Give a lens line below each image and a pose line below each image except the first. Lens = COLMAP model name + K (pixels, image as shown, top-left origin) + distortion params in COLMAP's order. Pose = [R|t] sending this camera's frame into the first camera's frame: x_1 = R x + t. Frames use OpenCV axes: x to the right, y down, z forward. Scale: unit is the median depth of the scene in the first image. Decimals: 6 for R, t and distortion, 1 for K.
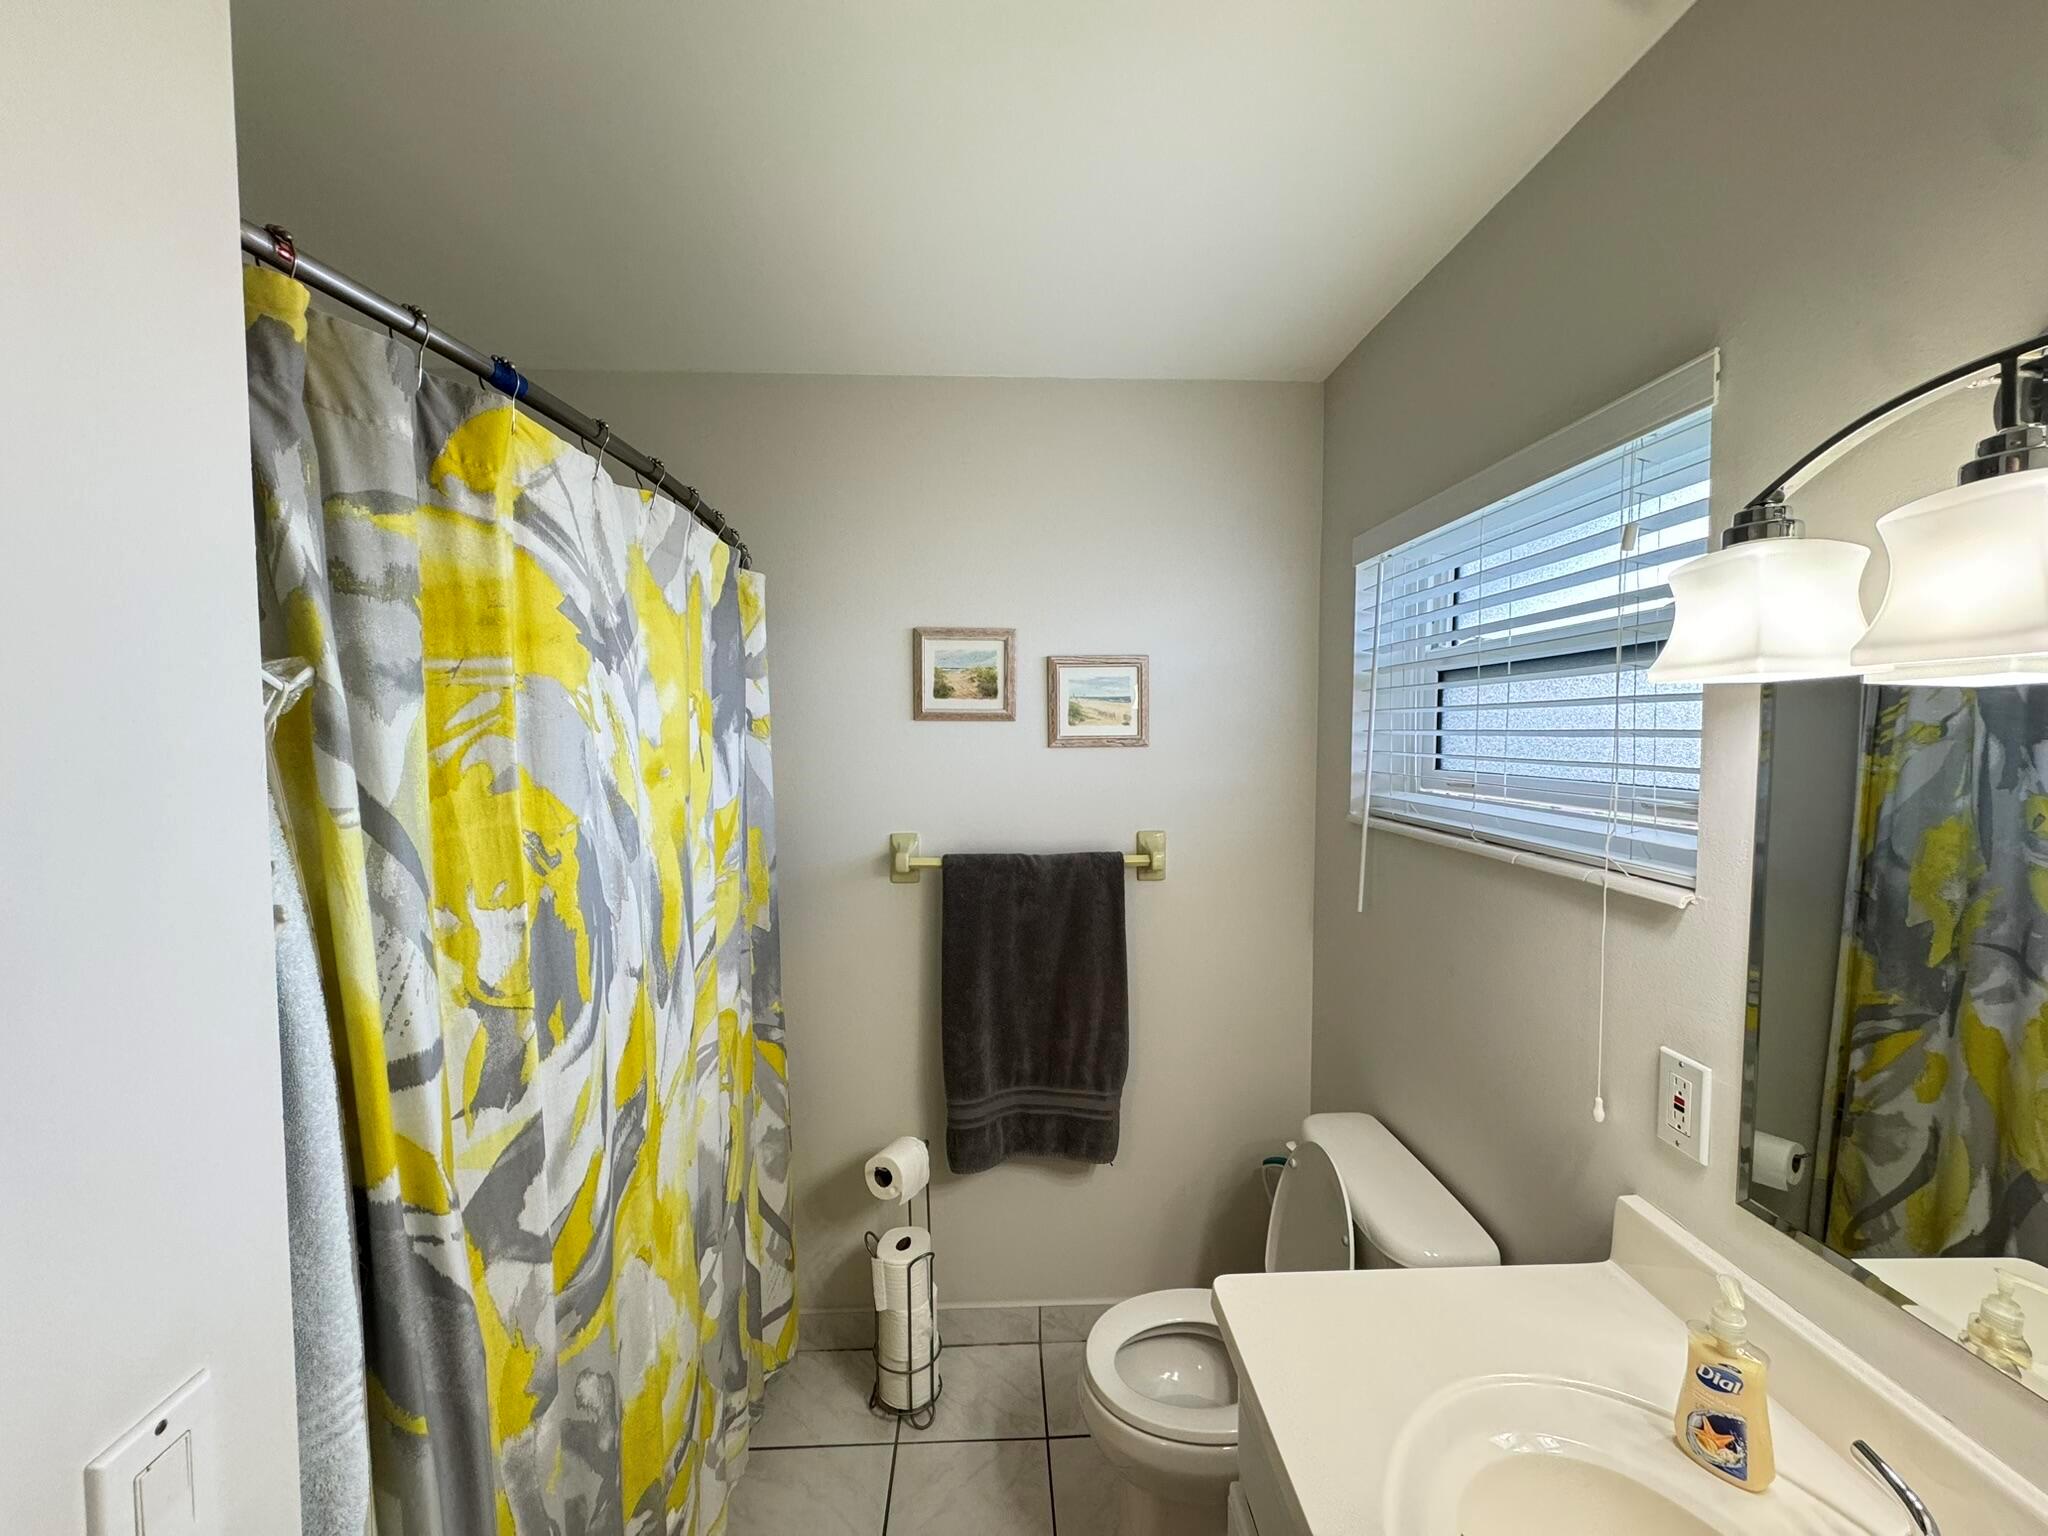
lens RADIAL K [[815.3, 0, 1025.2], [0, 815.3, 768.5], [0, 0, 1]] dist [-0.001884, 0.000180]
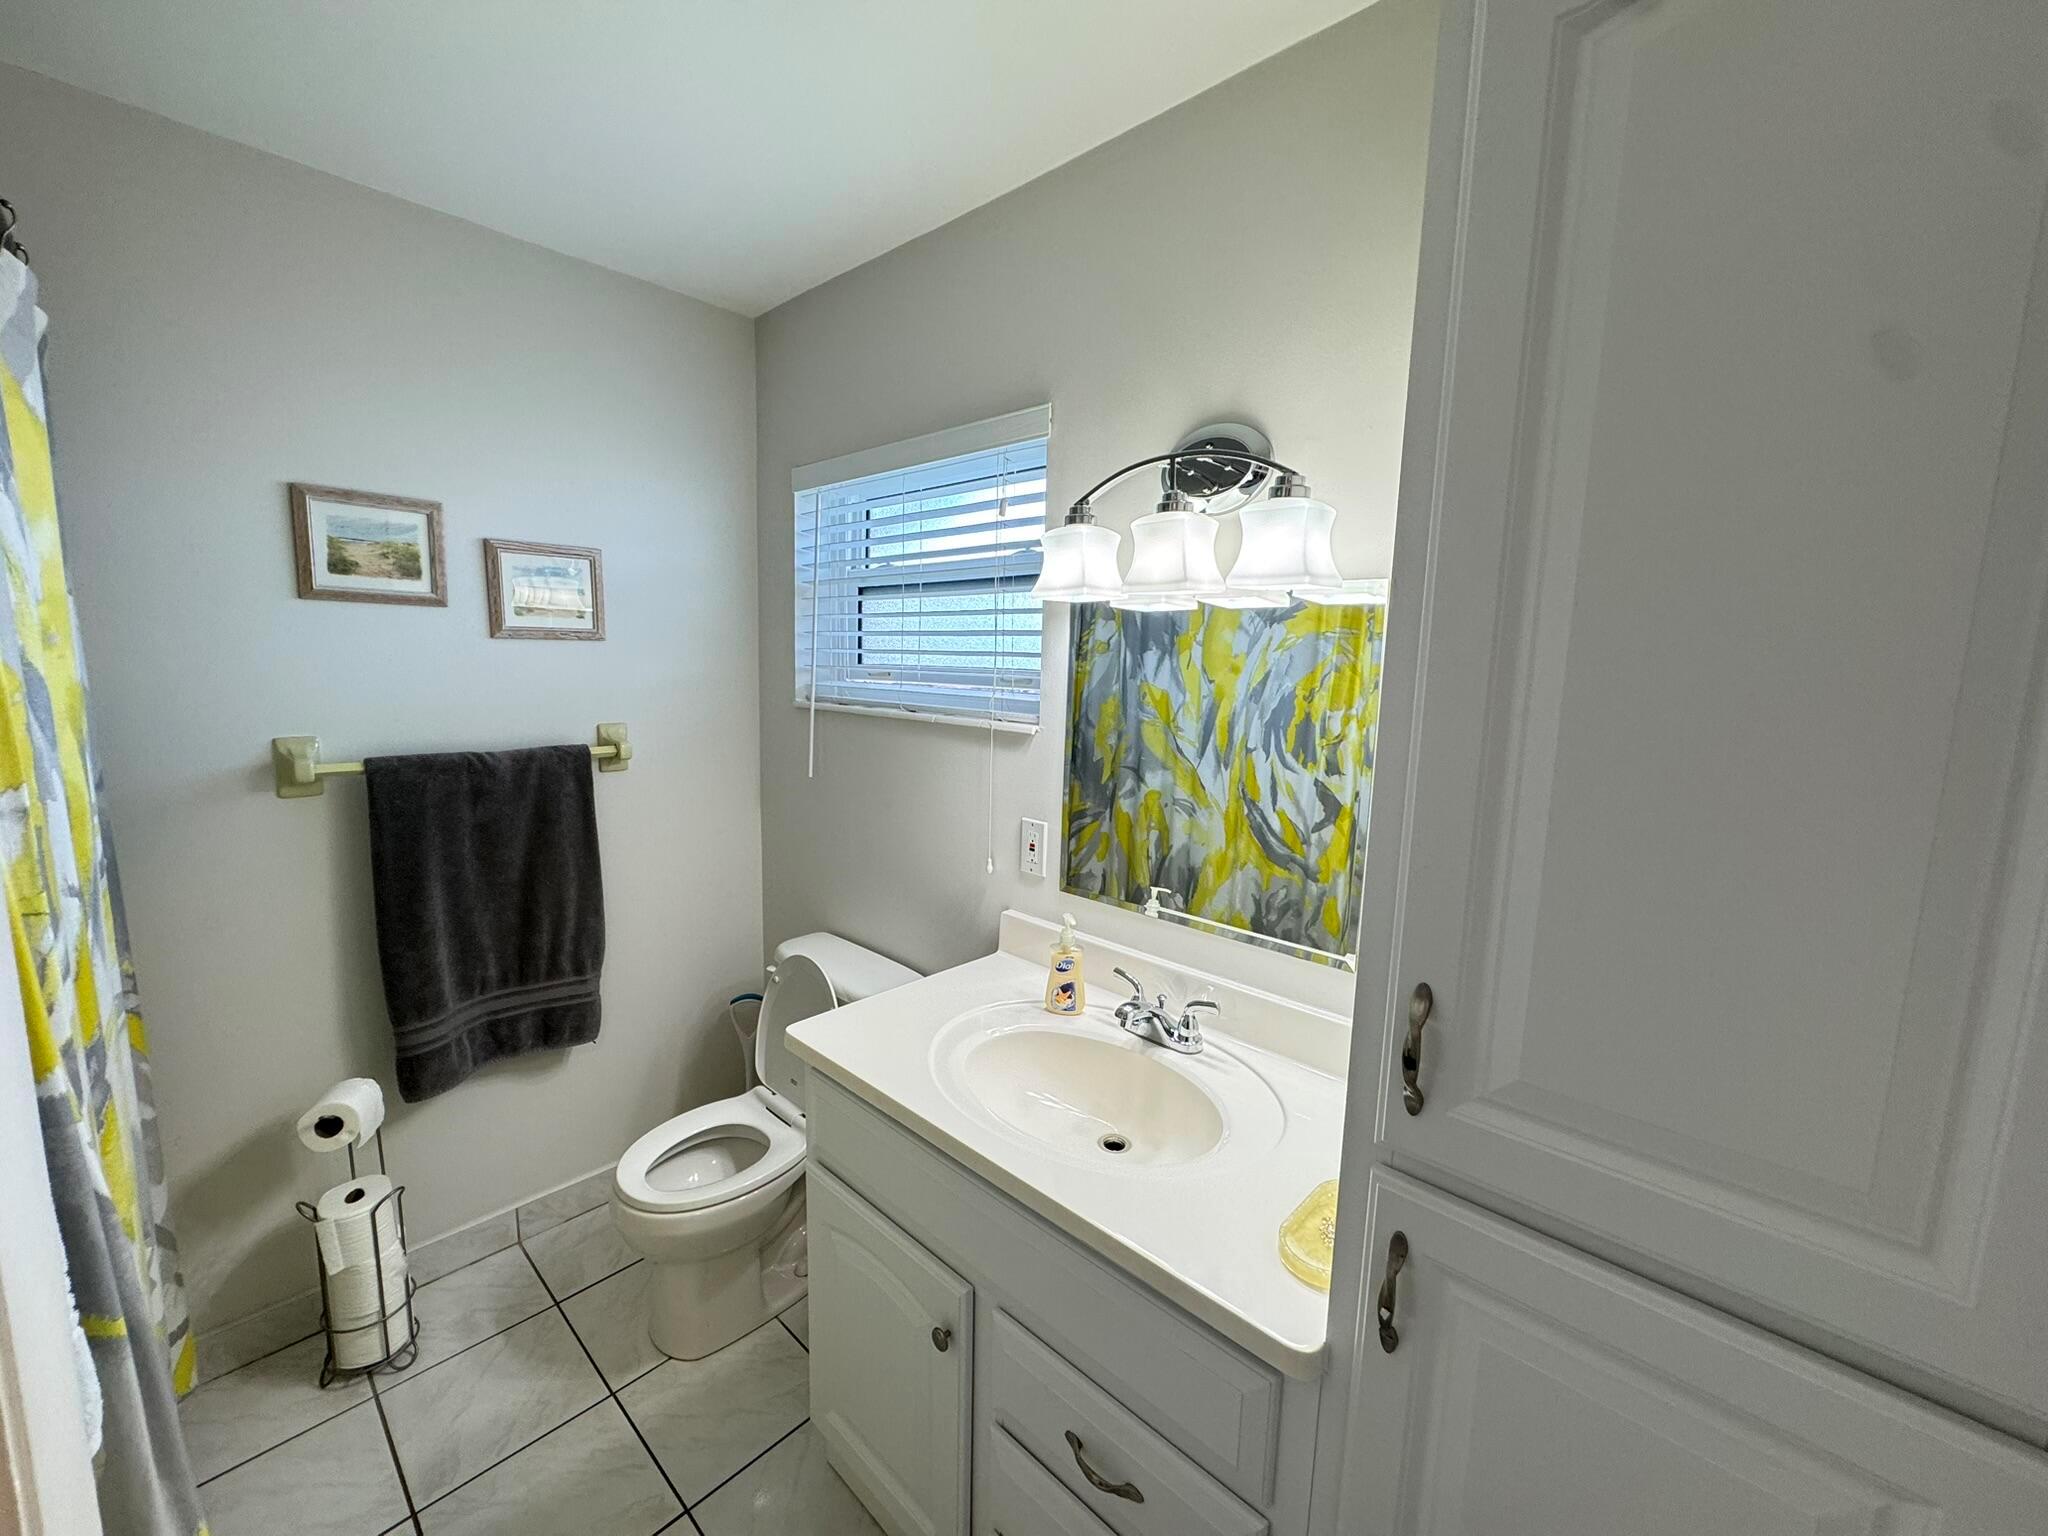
lens RADIAL K [[815.3, 0, 1020.5], [0, 815.3, 770.3], [0, 0, 1]] dist [-0.001884, 0.000180]
pose [[0.715227, -0.076841, 0.694656, -0.216470], [0.006451, 0.994621, 0.103380, 0.035409], [-0.698863, -0.069459, 0.711875, -0.110990]]
